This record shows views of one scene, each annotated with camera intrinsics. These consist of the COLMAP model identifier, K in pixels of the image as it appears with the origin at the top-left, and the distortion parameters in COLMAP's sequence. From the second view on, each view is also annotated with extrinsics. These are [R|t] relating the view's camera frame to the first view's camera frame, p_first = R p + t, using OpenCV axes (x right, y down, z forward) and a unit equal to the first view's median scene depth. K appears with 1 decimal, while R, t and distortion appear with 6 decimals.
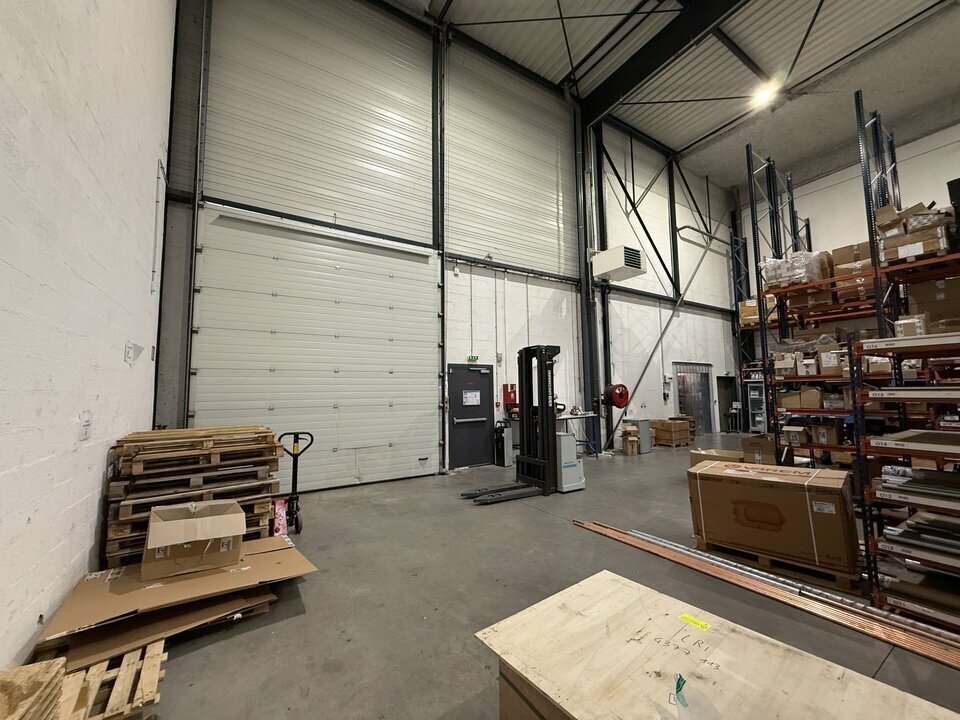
lens RADIAL K [[382.2, 0, 481.7], [0, 382.2, 361.6], [0, 0, 1]] dist [0.000362, 0.000014]
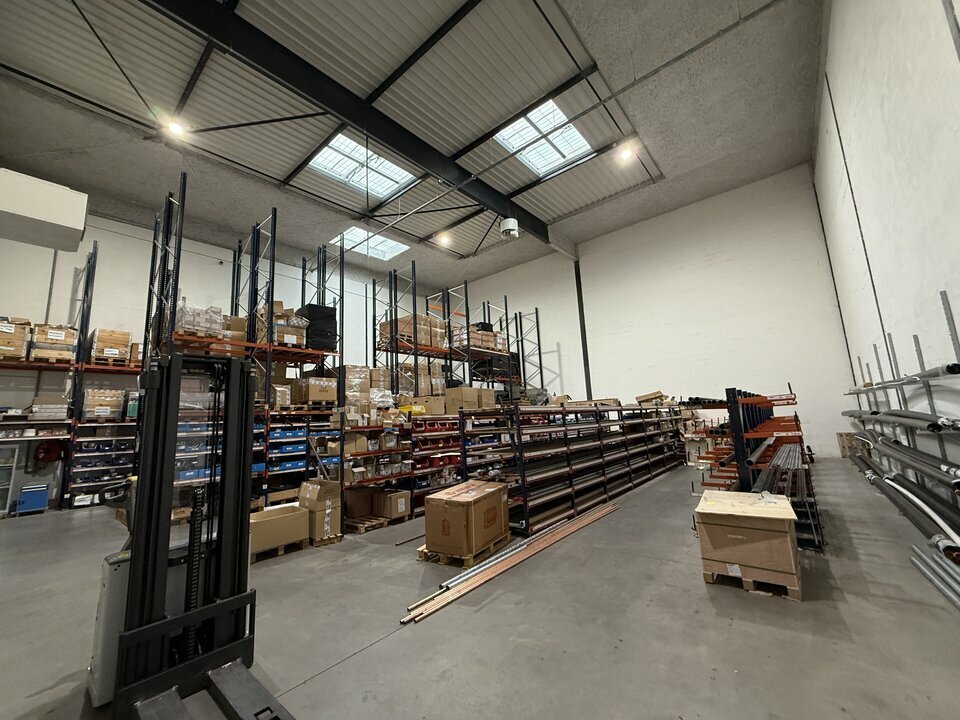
lens RADIAL K [[382.2, 0, 480.1], [0, 382.2, 359.4], [0, 0, 1]] dist [0.000362, 0.000014]
pose [[-0.297068, 0.189550, 0.935853, -0.376566], [-0.021547, 0.978518, -0.205031, 0.052788], [-0.954613, -0.081073, -0.286602, 0.742598]]
